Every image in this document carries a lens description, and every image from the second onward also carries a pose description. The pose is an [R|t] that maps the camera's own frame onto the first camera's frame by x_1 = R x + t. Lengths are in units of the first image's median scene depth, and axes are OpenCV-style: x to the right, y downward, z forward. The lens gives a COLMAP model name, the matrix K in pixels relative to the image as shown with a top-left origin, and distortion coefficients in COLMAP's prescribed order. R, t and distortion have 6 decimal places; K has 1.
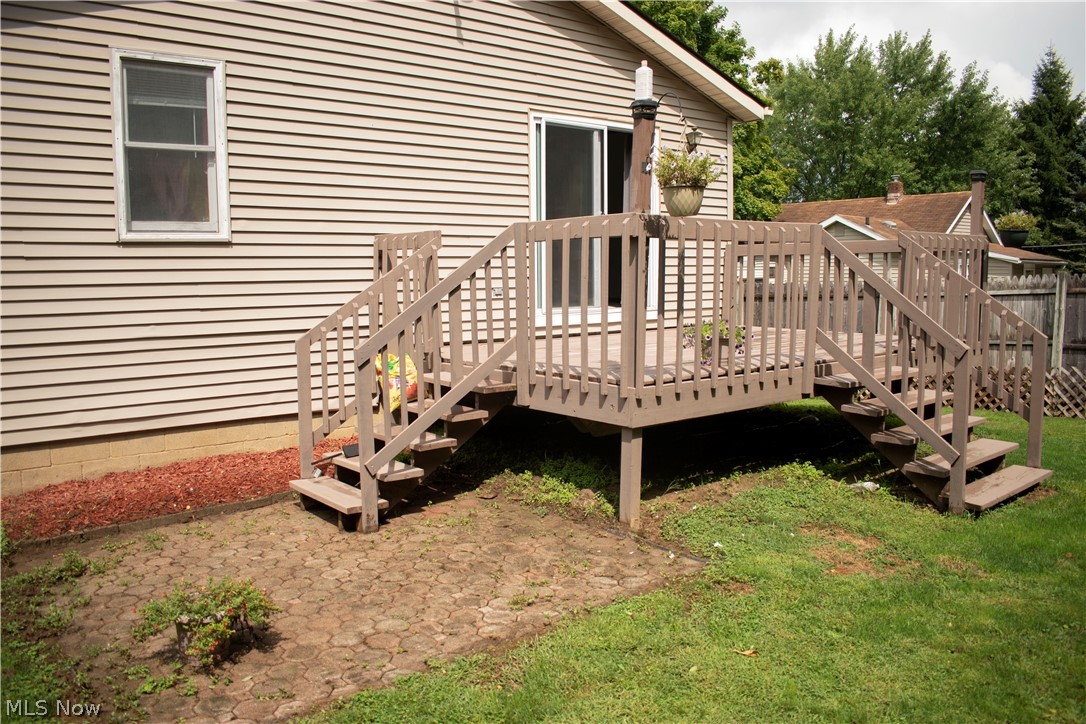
lens RADIAL K [[844.3, 0, 543.0], [0, 844.3, 362.0], [0, 0, 1]] dist [-0.093362, 0.009743]
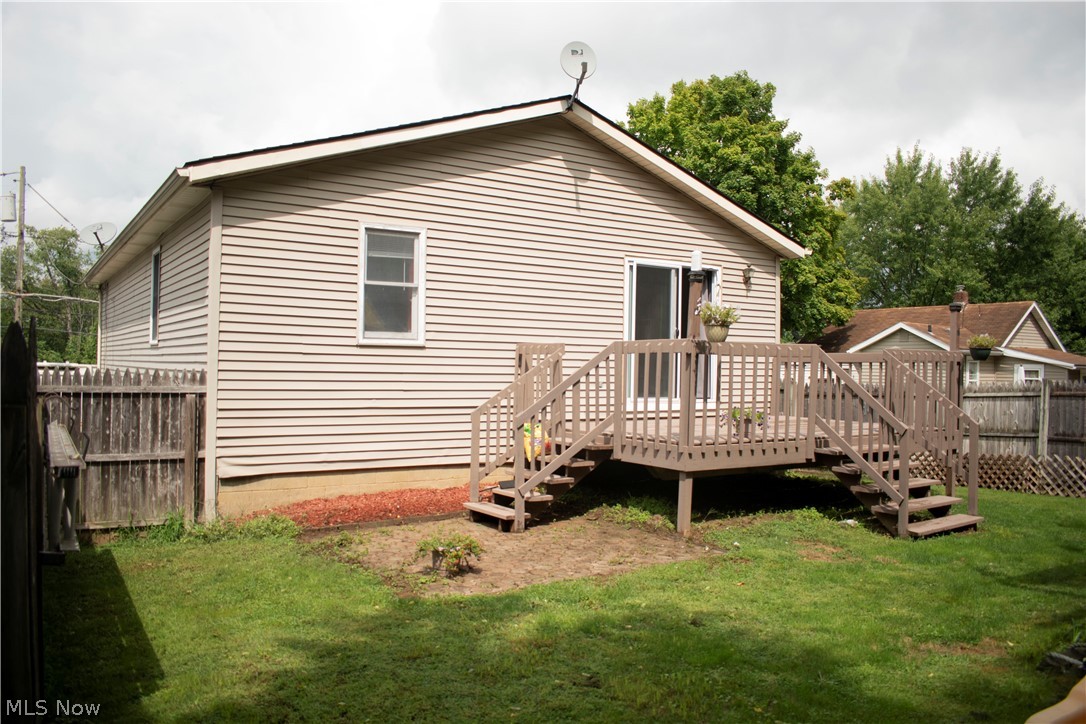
lens RADIAL K [[844.3, 0, 543.0], [0, 844.3, 362.0], [0, 0, 1]] dist [-0.093362, 0.009743]
pose [[0.994324, 0.024831, -0.103456, -0.003231], [-0.036072, 0.993470, -0.108242, 0.045041], [0.100093, 0.111359, 0.988727, -0.525758]]
